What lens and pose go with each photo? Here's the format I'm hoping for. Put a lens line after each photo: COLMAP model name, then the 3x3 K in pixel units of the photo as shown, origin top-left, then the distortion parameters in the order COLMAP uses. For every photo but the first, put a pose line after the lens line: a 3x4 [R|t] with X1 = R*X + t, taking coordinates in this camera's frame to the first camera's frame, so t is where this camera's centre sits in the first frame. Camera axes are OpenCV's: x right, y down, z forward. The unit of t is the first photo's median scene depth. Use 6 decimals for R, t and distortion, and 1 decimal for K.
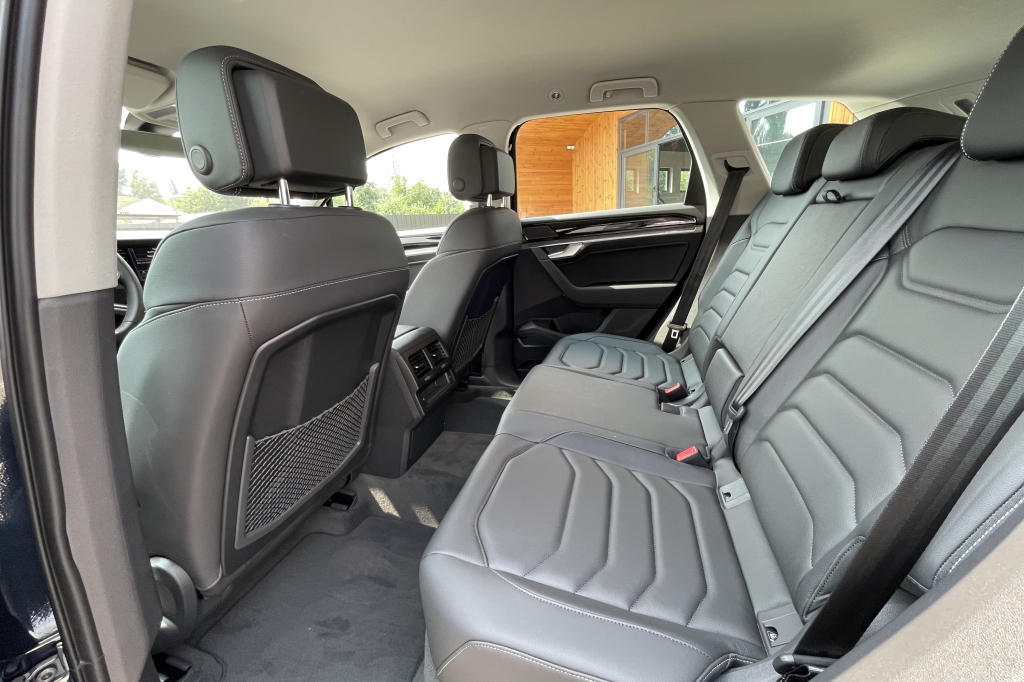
lens RADIAL K [[417.6, 0, 512.0], [0, 417.6, 341.0], [0, 0, 1]] dist [0.000438, 0.000546]
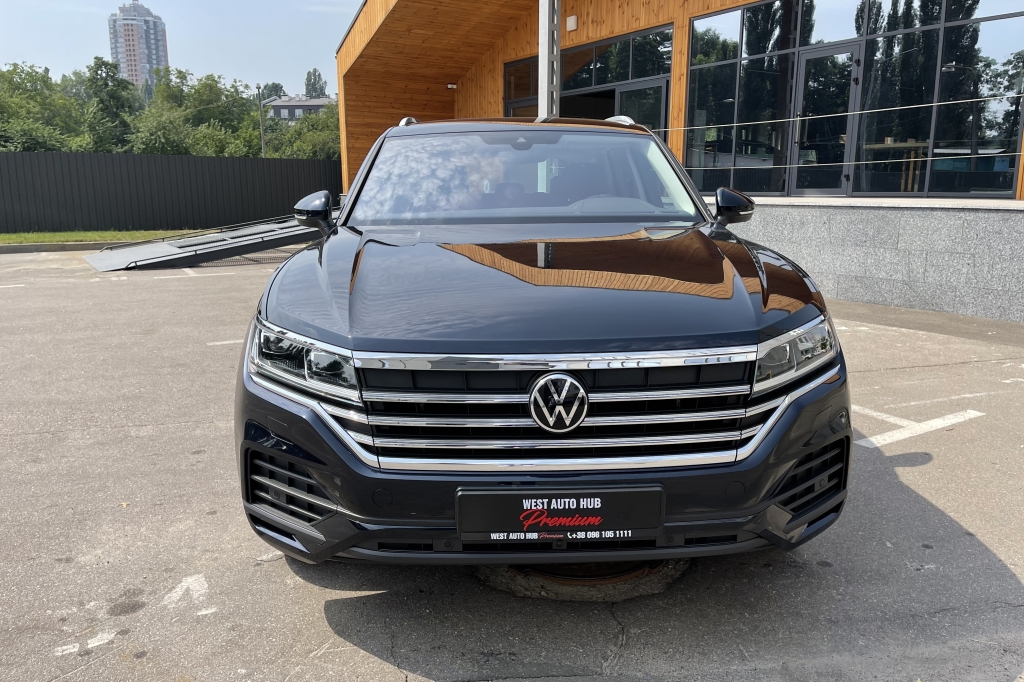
lens RADIAL K [[776.0, 0, 512.0], [0, 776.0, 341.0], [0, 0, 1]] dist [0.117262, -0.172421]
pose [[0.985507, 0.022429, 0.168148, 0.011728], [-0.012158, 0.998010, -0.061867, 0.115066], [-0.169201, 0.058926, 0.983818, -0.469191]]
